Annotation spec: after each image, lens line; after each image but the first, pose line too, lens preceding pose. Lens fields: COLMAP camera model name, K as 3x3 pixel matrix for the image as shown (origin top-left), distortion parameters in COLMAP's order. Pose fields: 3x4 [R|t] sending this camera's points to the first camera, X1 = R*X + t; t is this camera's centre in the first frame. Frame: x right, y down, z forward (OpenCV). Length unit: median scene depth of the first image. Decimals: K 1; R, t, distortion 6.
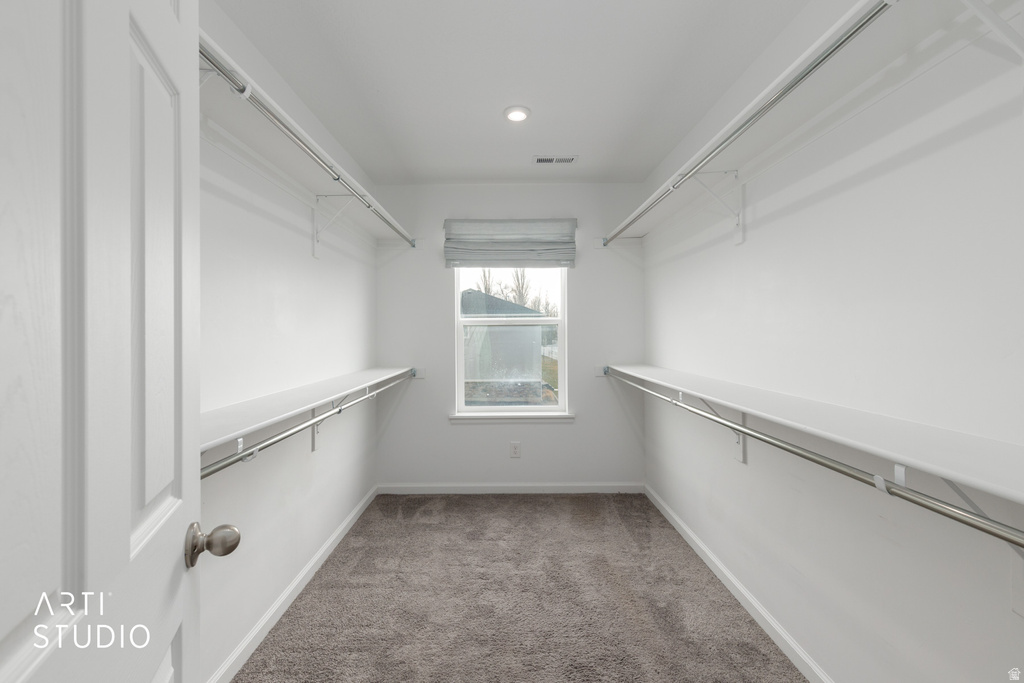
lens RADIAL K [[467.3, 0, 502.7], [0, 467.3, 337.8], [0, 0, 1]] dist [0.010278, 0.000108]
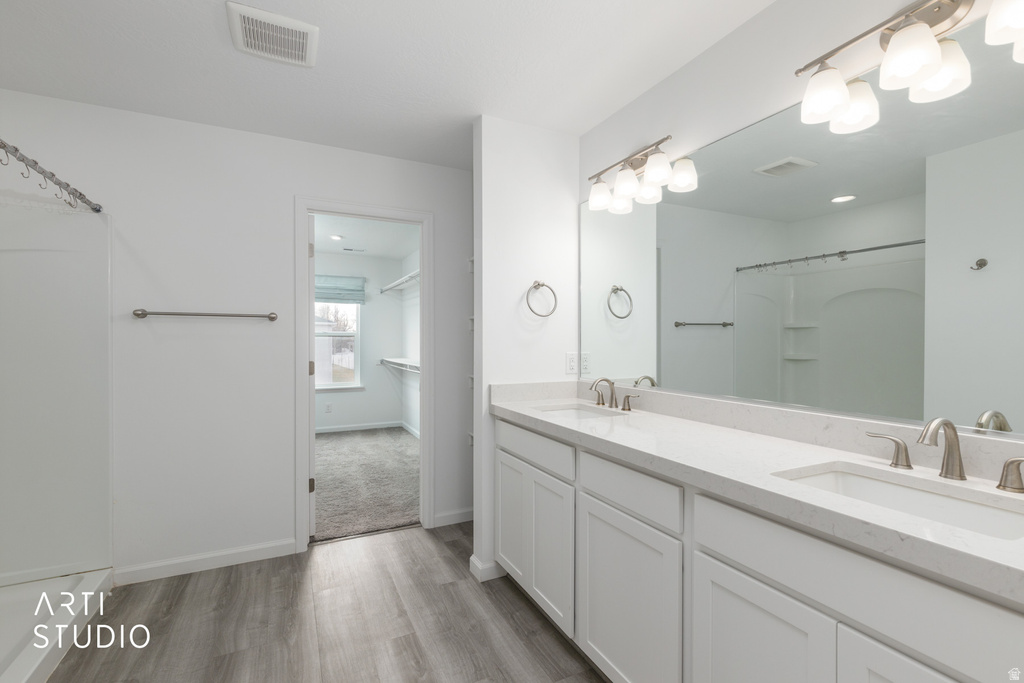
lens RADIAL K [[461.1, 0, 509.0], [0, 461.1, 342.9], [0, 0, 1]] dist [0.007393, -0.000491]
pose [[0.898588, 0.008316, 0.438714, -0.128285], [-0.004622, 0.999944, -0.009487, 0.014486], [-0.438769, 0.006497, 0.898577, -0.868842]]
